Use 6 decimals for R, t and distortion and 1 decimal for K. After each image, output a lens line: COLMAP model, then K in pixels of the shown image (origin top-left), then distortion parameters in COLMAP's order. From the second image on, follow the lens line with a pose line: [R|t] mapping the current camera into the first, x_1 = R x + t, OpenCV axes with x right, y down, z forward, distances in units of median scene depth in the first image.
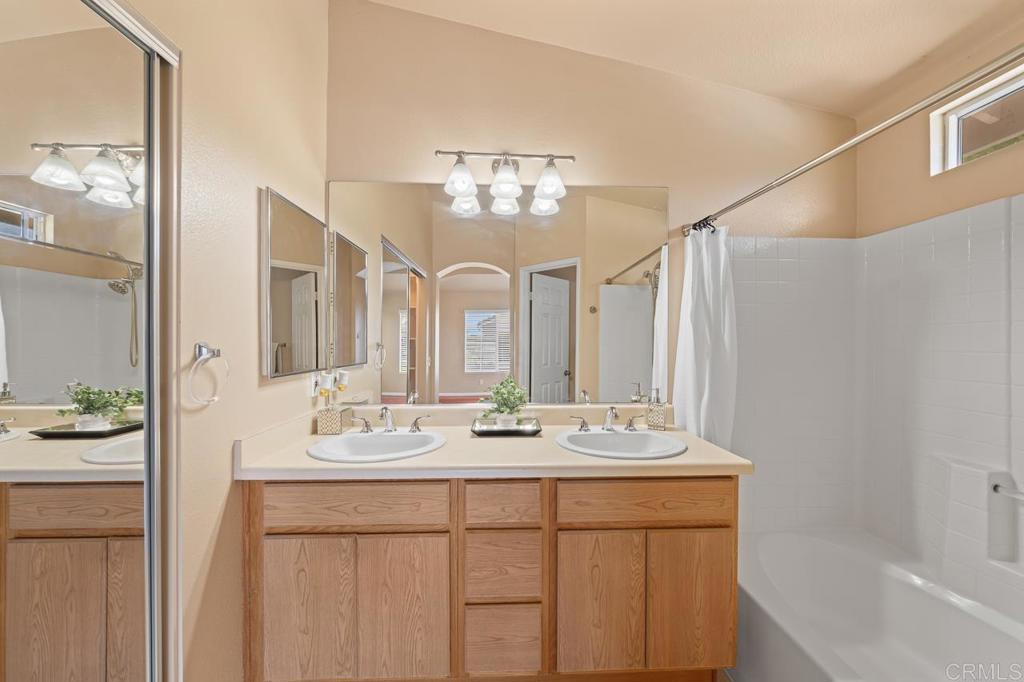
lens RADIAL K [[358.3, 0, 512.0], [0, 358.3, 341.0], [0, 0, 1]] dist [-0.002340, -0.000231]
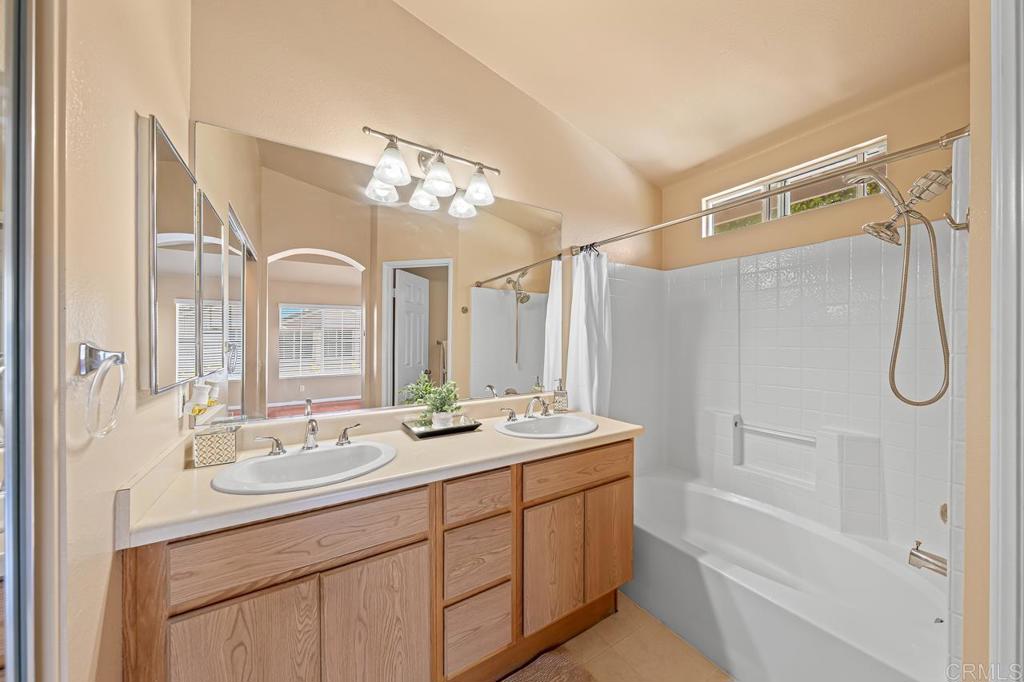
lens RADIAL K [[353.9, 0, 522.9], [0, 353.9, 338.8], [0, 0, 1]] dist [-0.002095, -0.000075]
pose [[0.857903, 0.001209, 0.513811, -0.377722], [0.000544, 0.999995, -0.003261, 0.001512], [-0.513812, 0.003077, 0.857897, 0.048145]]
